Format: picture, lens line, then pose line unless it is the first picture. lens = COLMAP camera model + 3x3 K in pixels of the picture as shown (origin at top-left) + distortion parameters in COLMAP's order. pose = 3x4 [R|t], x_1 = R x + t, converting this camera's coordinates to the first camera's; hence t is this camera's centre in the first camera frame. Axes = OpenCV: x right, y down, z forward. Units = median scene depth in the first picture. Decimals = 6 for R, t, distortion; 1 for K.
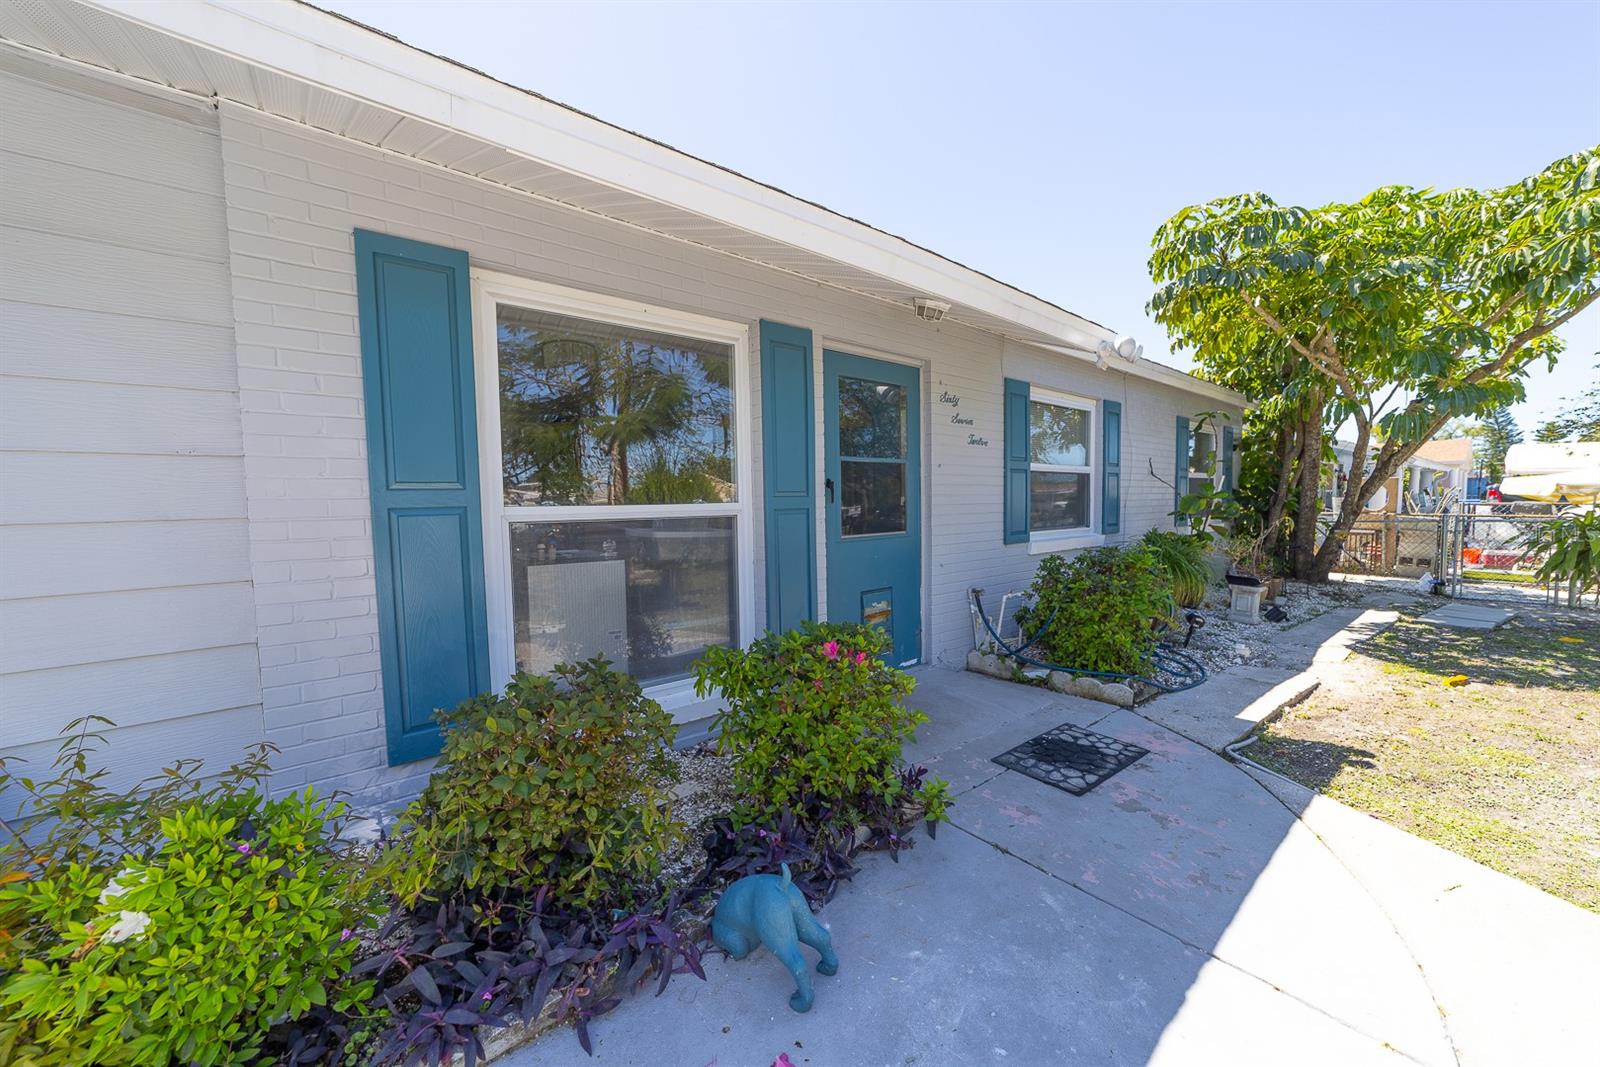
lens RADIAL K [[612.5, 0, 794.0], [0, 612.5, 535.5], [0, 0, 1]] dist [-0.013475, 0.005449]
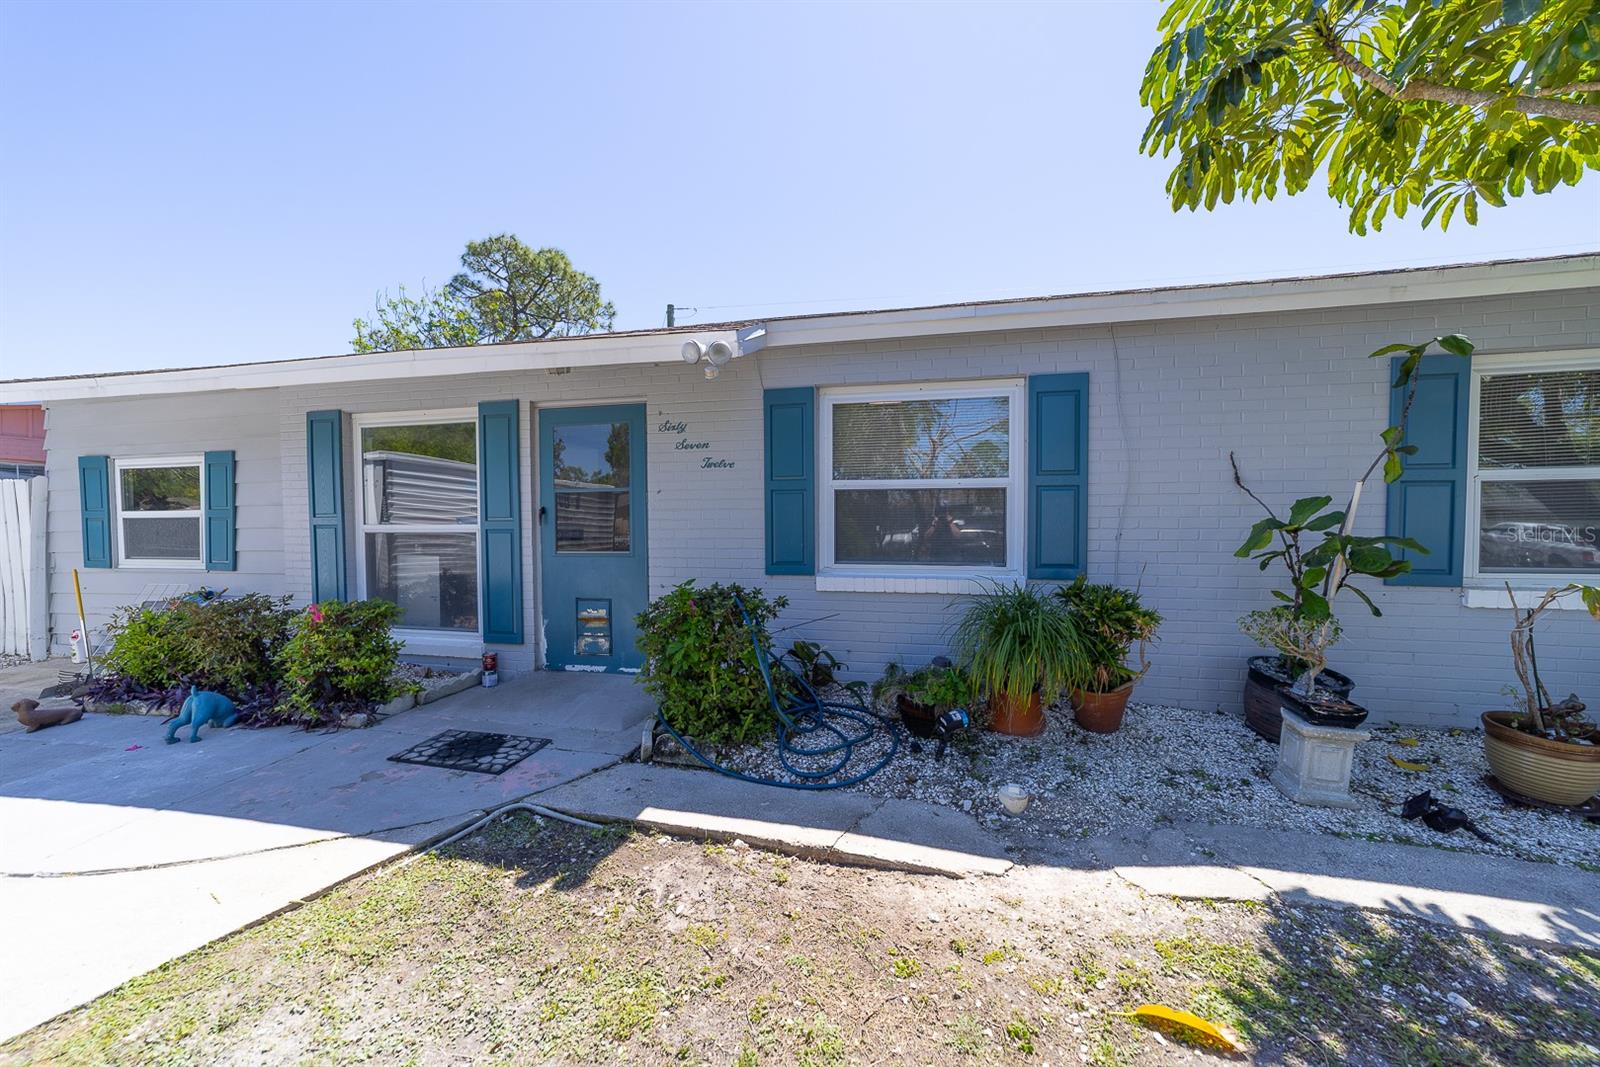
lens RADIAL K [[612.5, 0, 787.7], [0, 612.5, 528.5], [0, 0, 1]] dist [-0.013475, 0.005449]
pose [[0.593310, 0.030268, -0.804405, 1.291284], [-0.045941, 0.998937, 0.003703, -0.068195], [0.803662, 0.034758, 0.594070, 0.582352]]
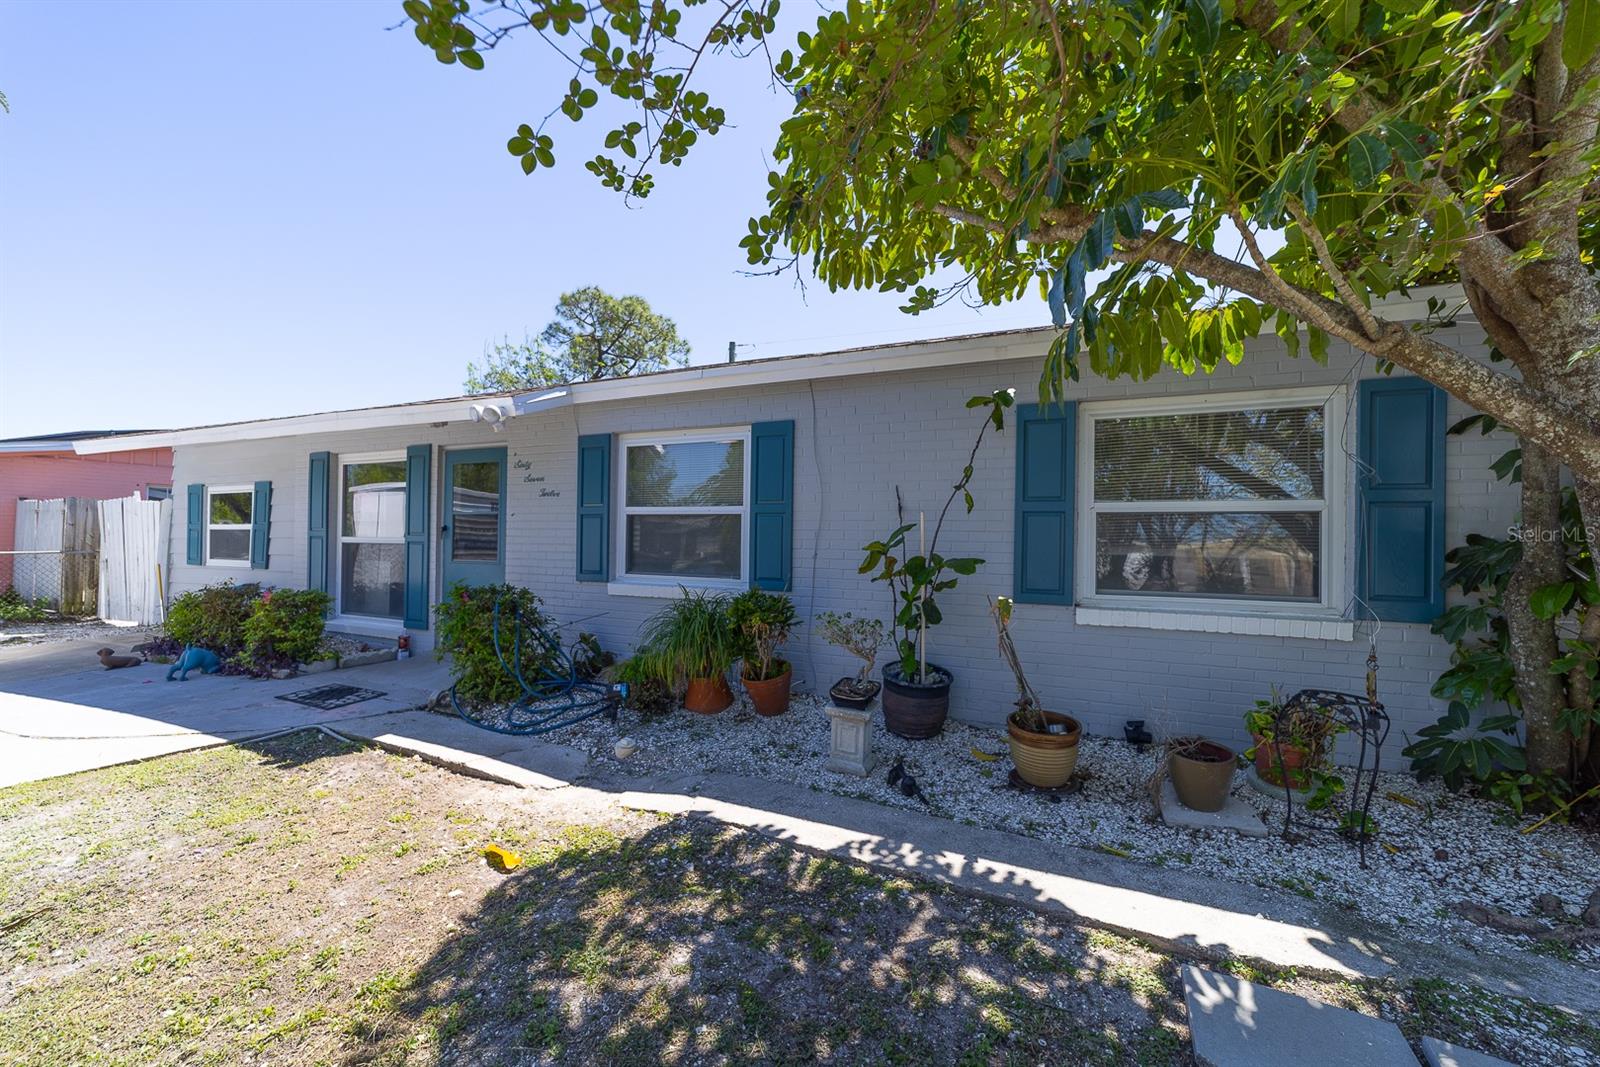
lens RADIAL K [[612.5, 0, 789.7], [0, 612.5, 528.2], [0, 0, 1]] dist [-0.013475, 0.005449]
pose [[0.437885, 0.006696, -0.899006, 1.833377], [-0.065949, 0.997517, -0.024693, -0.095596], [0.896609, 0.070101, 0.437240, 1.012806]]
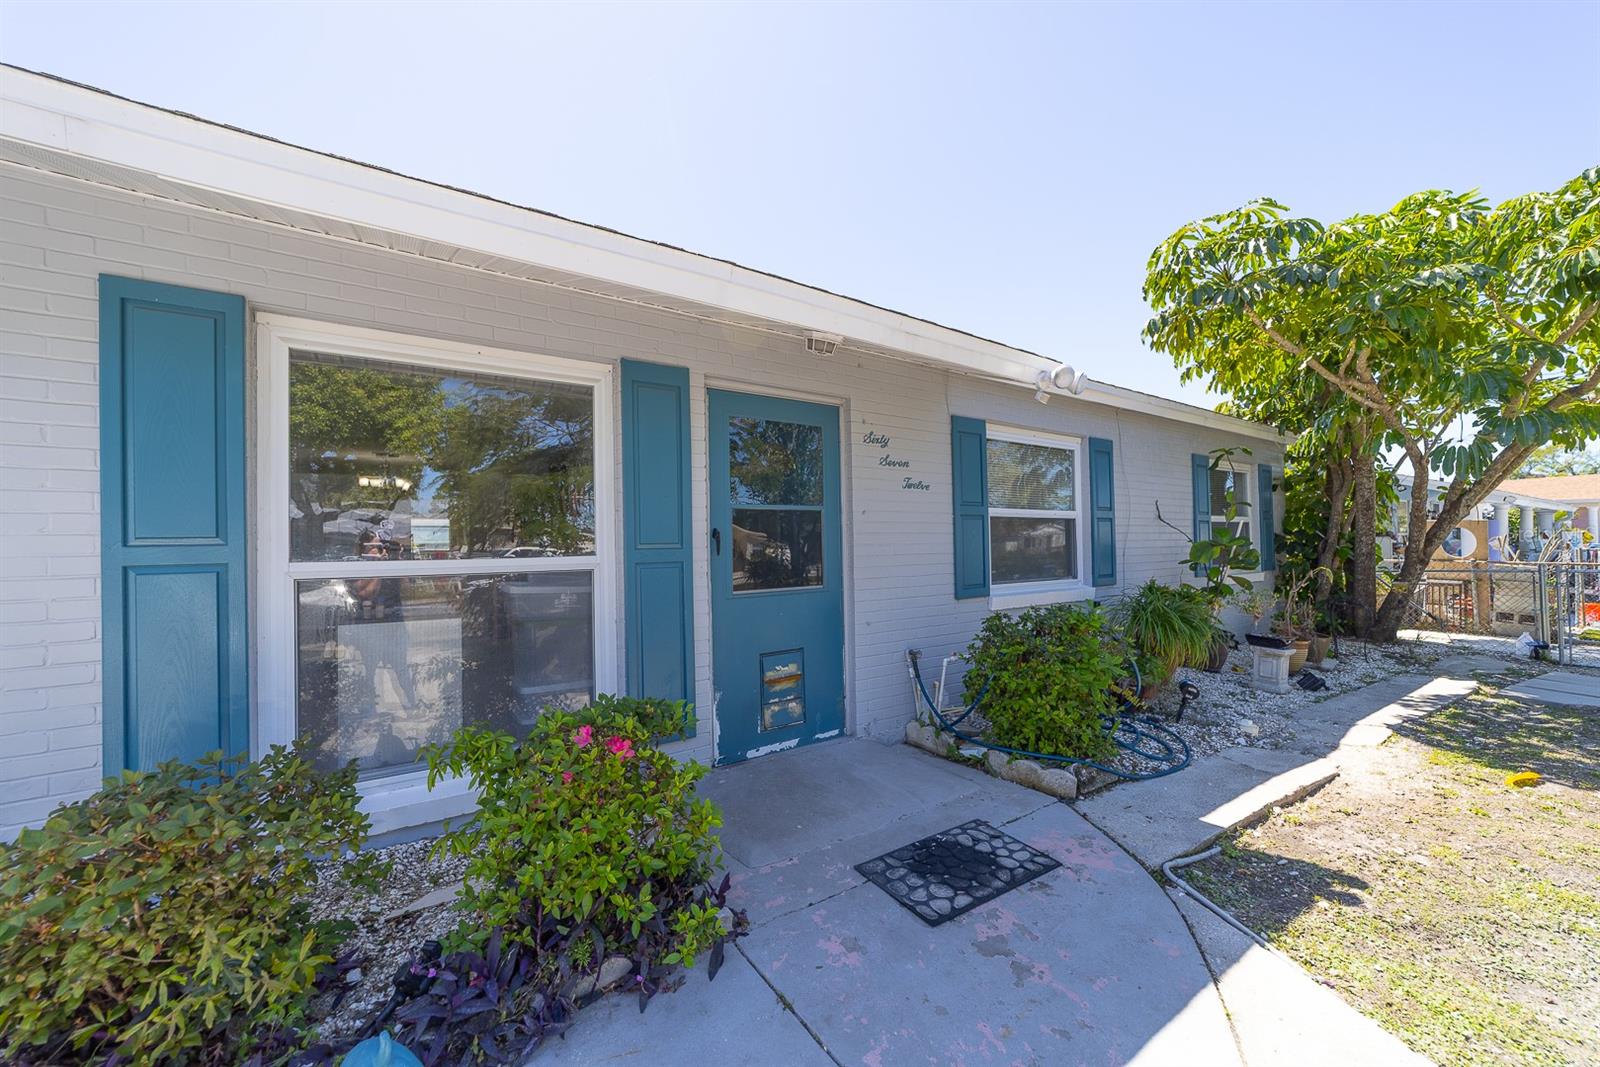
lens RADIAL K [[612.5, 0, 792.4], [0, 612.5, 534.8], [0, 0, 1]] dist [-0.013475, 0.005449]
pose [[0.994555, -0.002759, -0.104176, 0.239226], [-0.004766, 0.997399, -0.071918, -0.016384], [0.104103, 0.072023, 0.991955, 0.099917]]
